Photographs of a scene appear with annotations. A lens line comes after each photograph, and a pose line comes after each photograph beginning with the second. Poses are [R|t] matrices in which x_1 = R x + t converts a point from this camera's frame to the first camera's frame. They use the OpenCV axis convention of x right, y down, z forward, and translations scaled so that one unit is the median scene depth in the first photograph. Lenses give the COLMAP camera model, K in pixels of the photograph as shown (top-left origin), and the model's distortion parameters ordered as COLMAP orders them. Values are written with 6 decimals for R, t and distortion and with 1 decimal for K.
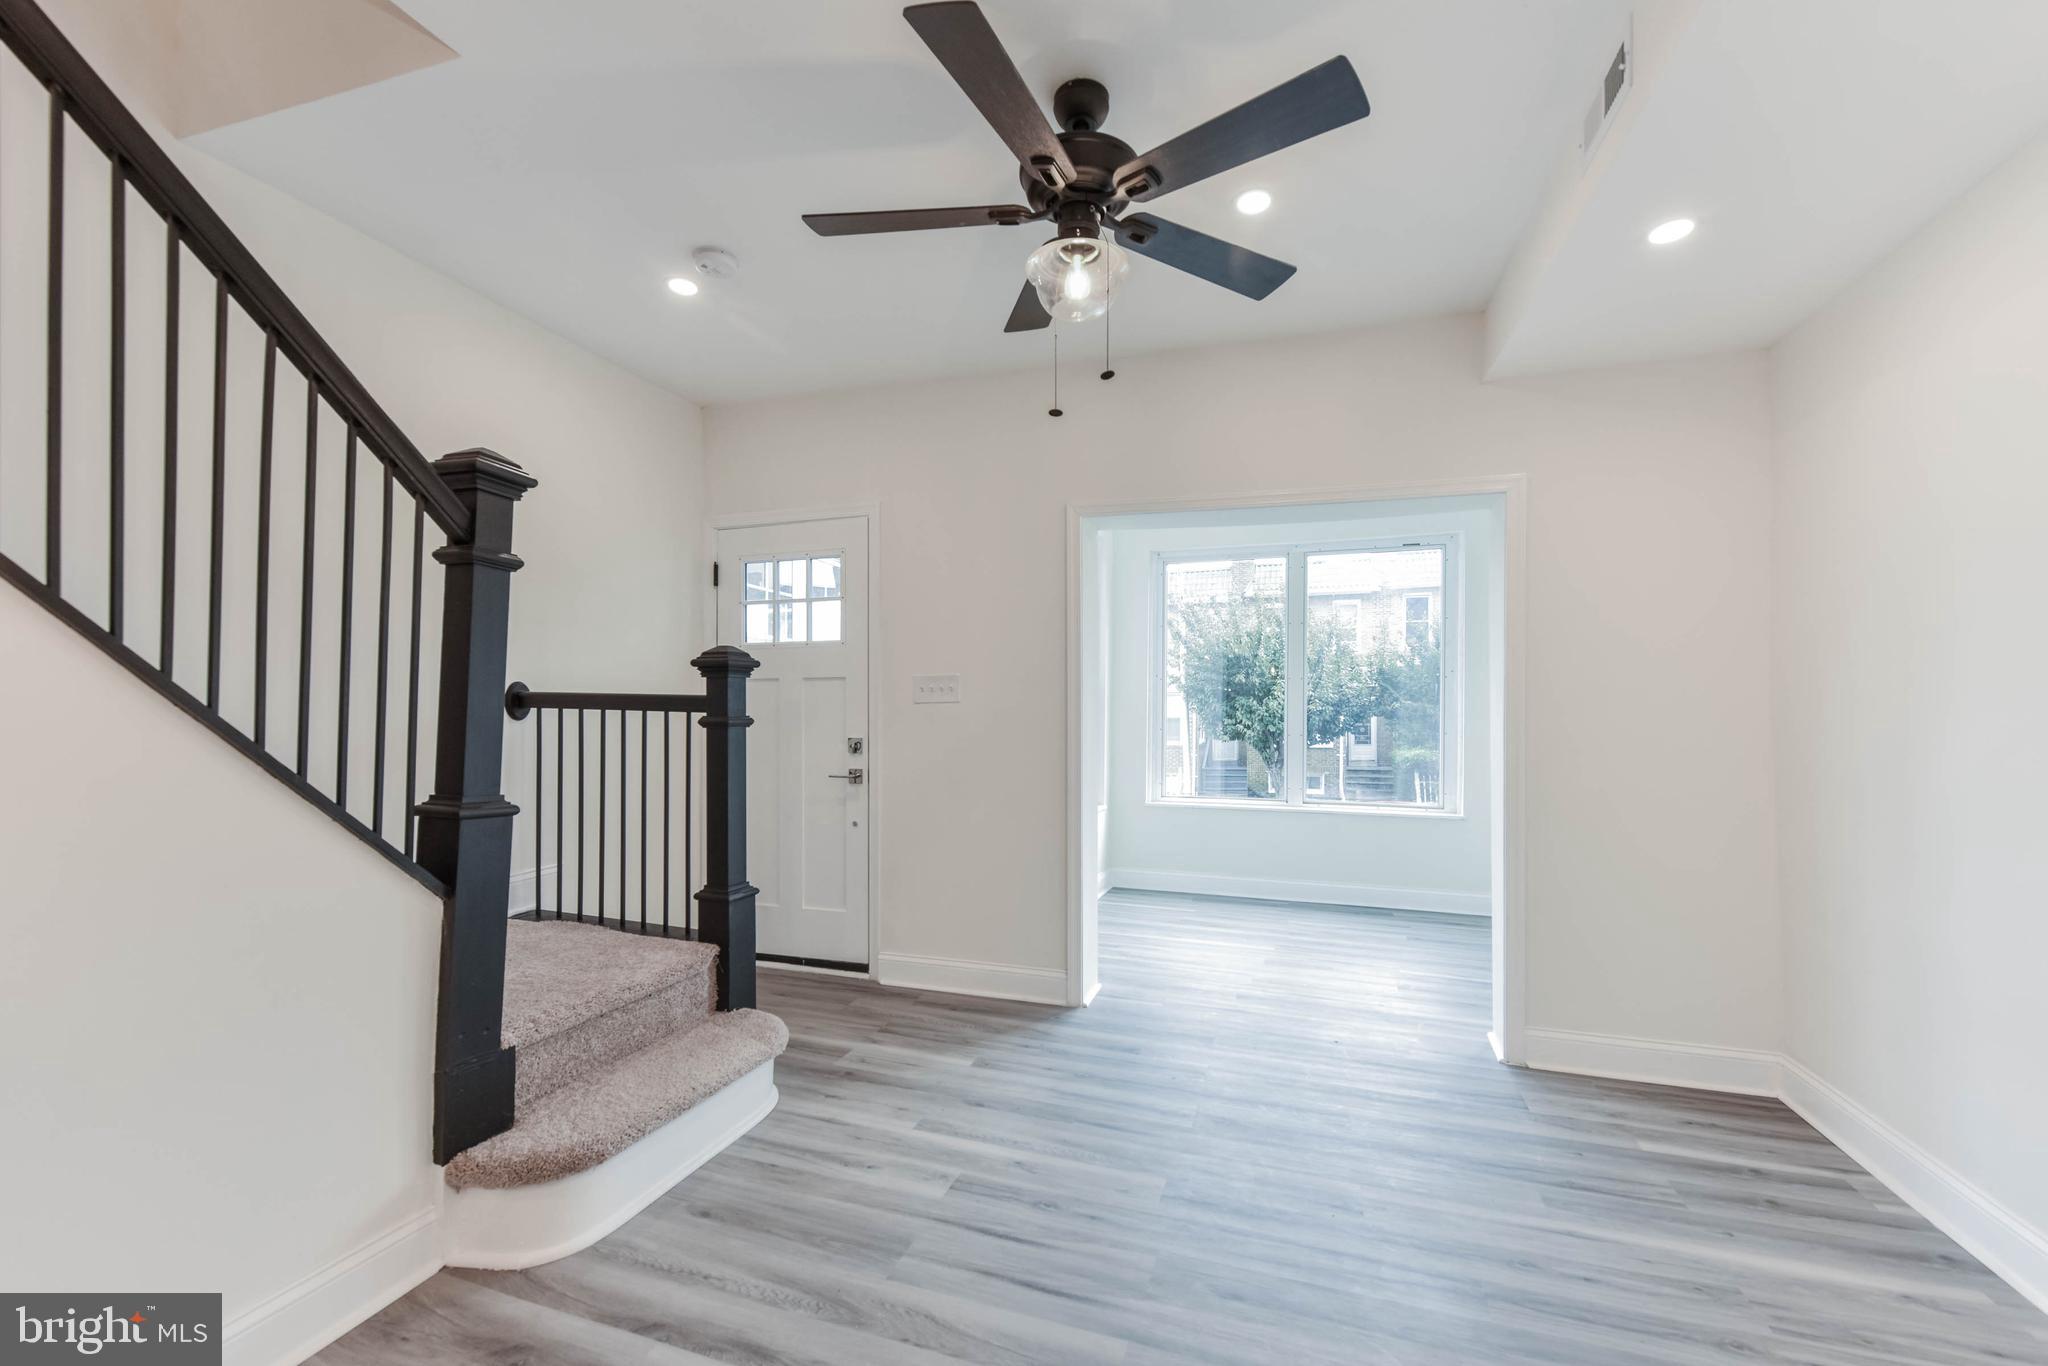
lens RADIAL K [[811.5, 0, 1026.5], [0, 811.5, 712.4], [0, 0, 1]] dist [0.008865, -0.002450]
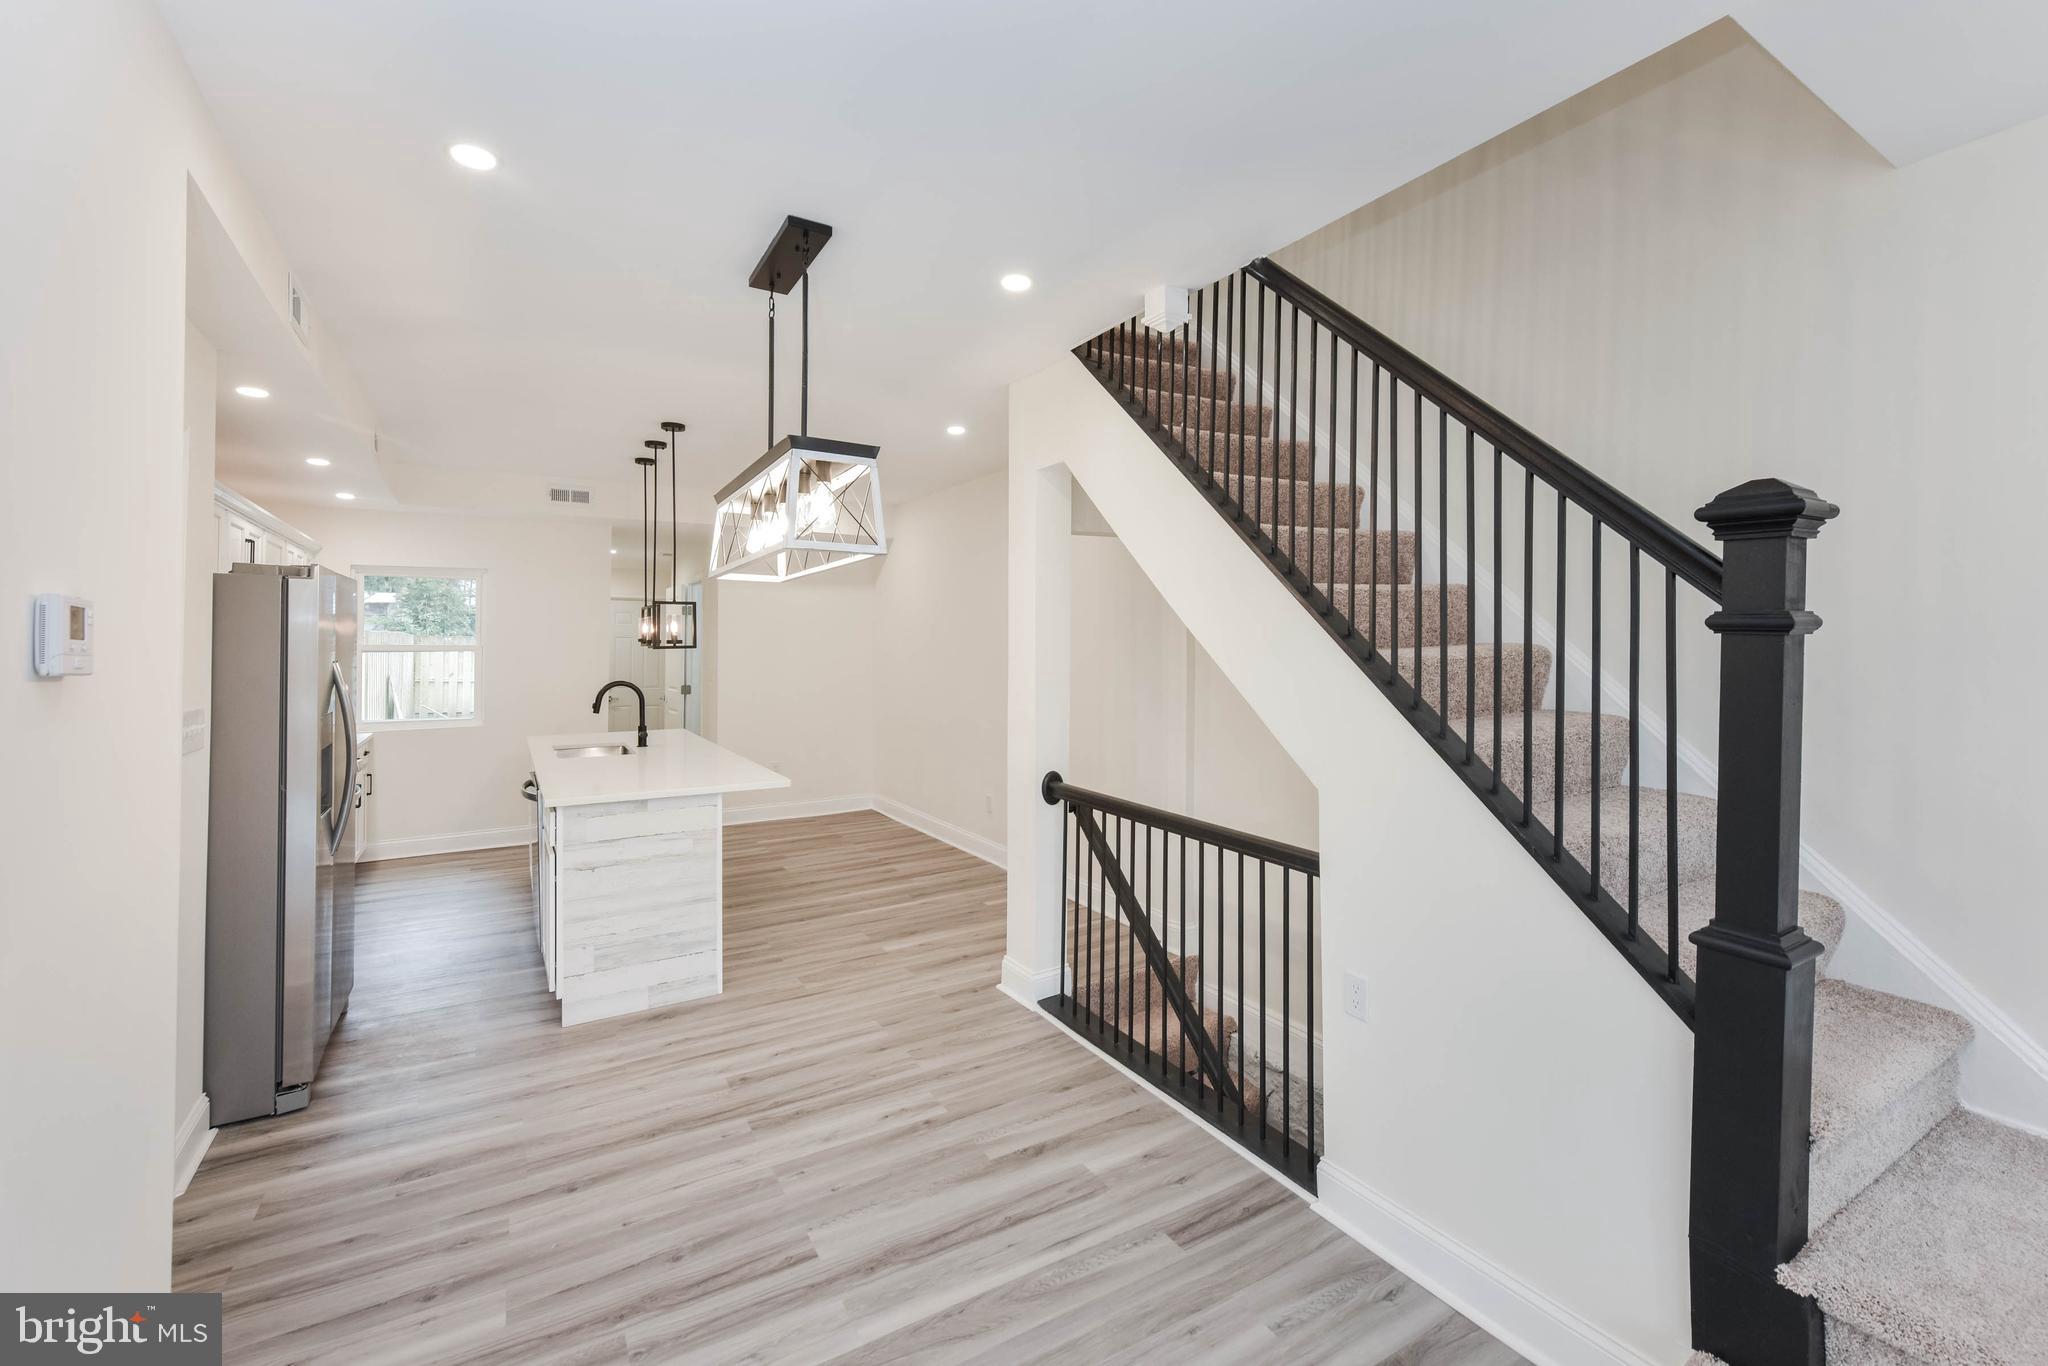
lens RADIAL K [[862.6, 0, 1024.3], [0, 862.6, 643.6], [0, 0, 1]] dist [0.010626, -0.002581]
pose [[-0.646199, -0.010865, -0.763092, 0.289703], [0.003099, 0.999853, -0.016860, -0.106867], [0.763163, -0.013260, -0.646070, 0.725322]]
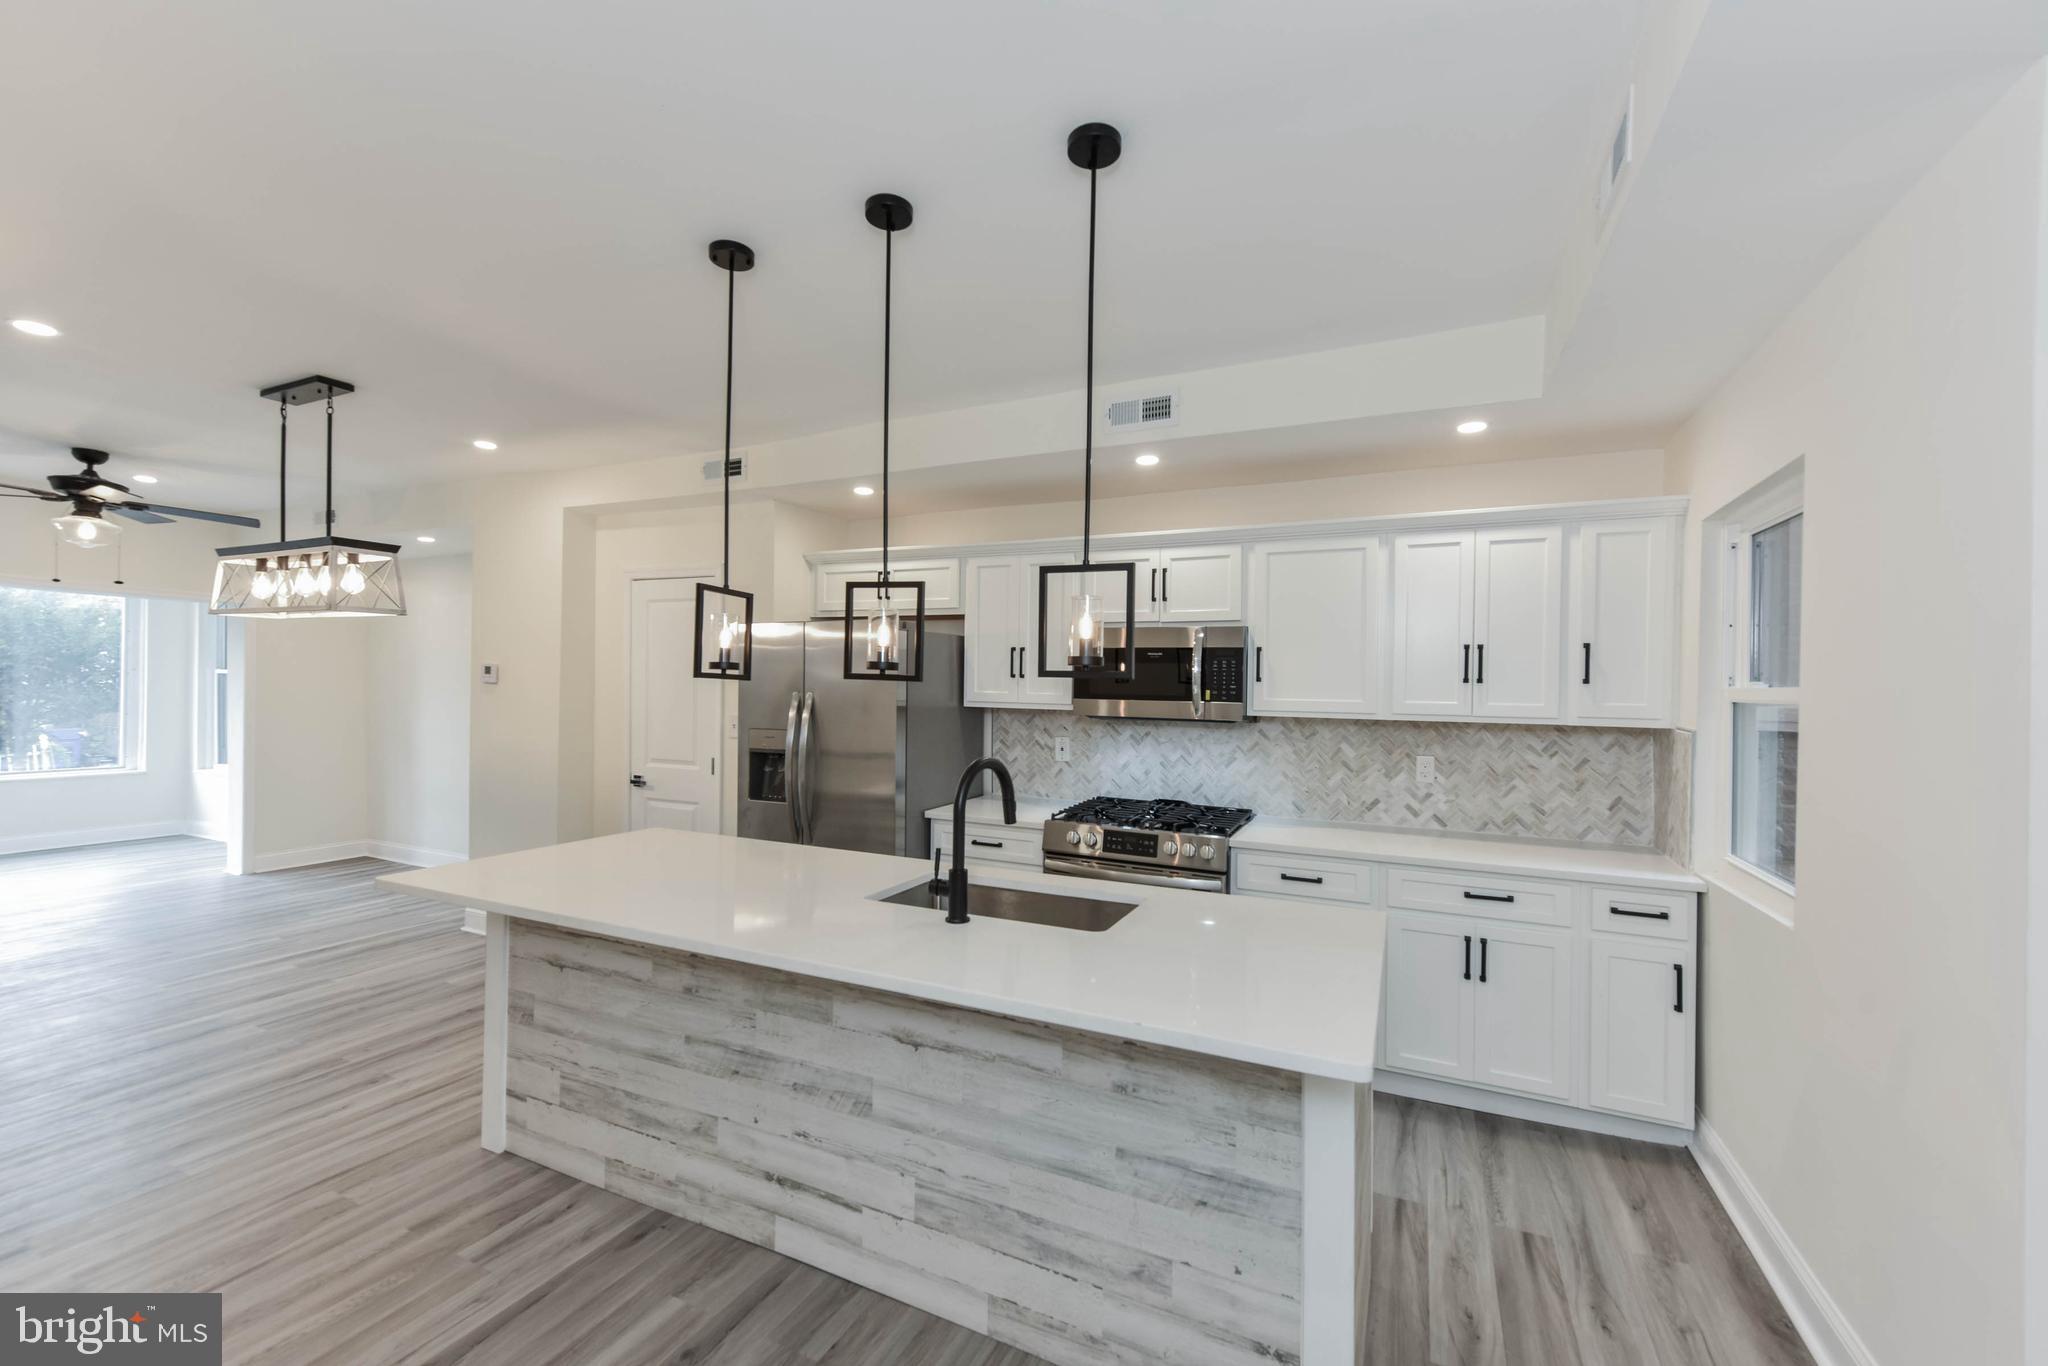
lens RADIAL K [[811.5, 0, 1038.0], [0, 811.5, 693.7], [0, 0, 1]] dist [0.008865, -0.002450]
pose [[0.111105, -0.010909, 0.993749, -1.423954], [-0.023751, 0.999625, 0.013629, -0.134327], [-0.993525, -0.025117, 0.110804, -1.399615]]
